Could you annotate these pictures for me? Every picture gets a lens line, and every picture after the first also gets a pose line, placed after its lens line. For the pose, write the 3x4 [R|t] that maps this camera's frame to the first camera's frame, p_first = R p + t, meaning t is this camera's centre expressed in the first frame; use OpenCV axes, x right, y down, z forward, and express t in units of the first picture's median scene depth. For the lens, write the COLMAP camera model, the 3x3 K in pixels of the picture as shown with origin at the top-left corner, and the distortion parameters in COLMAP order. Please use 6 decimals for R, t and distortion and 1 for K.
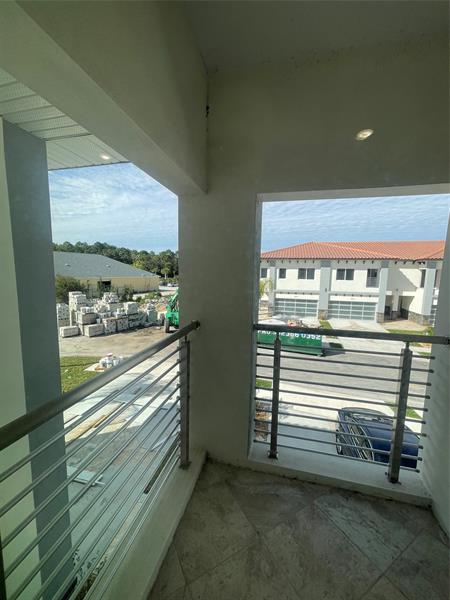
lens RADIAL K [[251.0, 0, 225.0], [0, 251.0, 300.0], [0, 0, 1]] dist [0.013486, 0.000091]
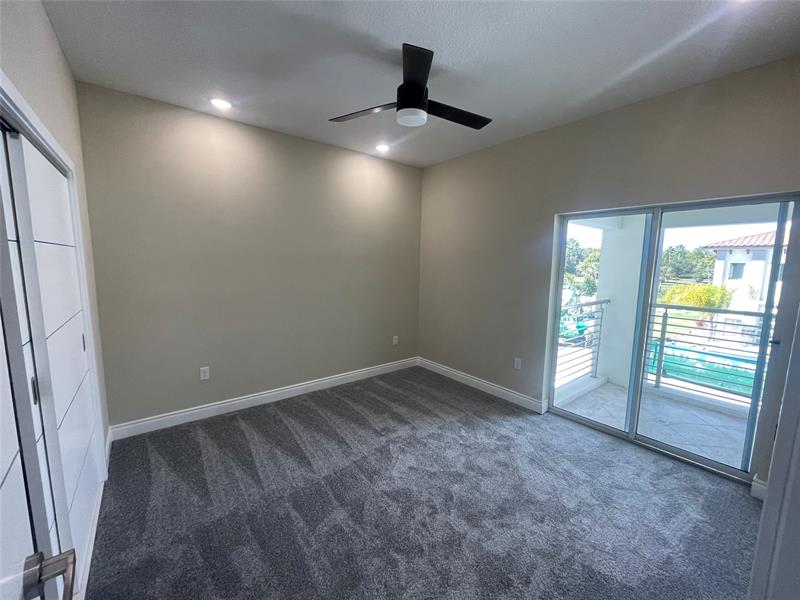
lens RADIAL K [[334.7, 0, 400.0], [0, 334.7, 300.0], [0, 0, 1]] dist [0.013486, 0.000091]
pose [[0.755014, 0.078084, -0.651043, 0.312180], [-0.082361, 0.996314, 0.023980, 0.151409], [0.650515, 0.035515, 0.758662, -1.692919]]
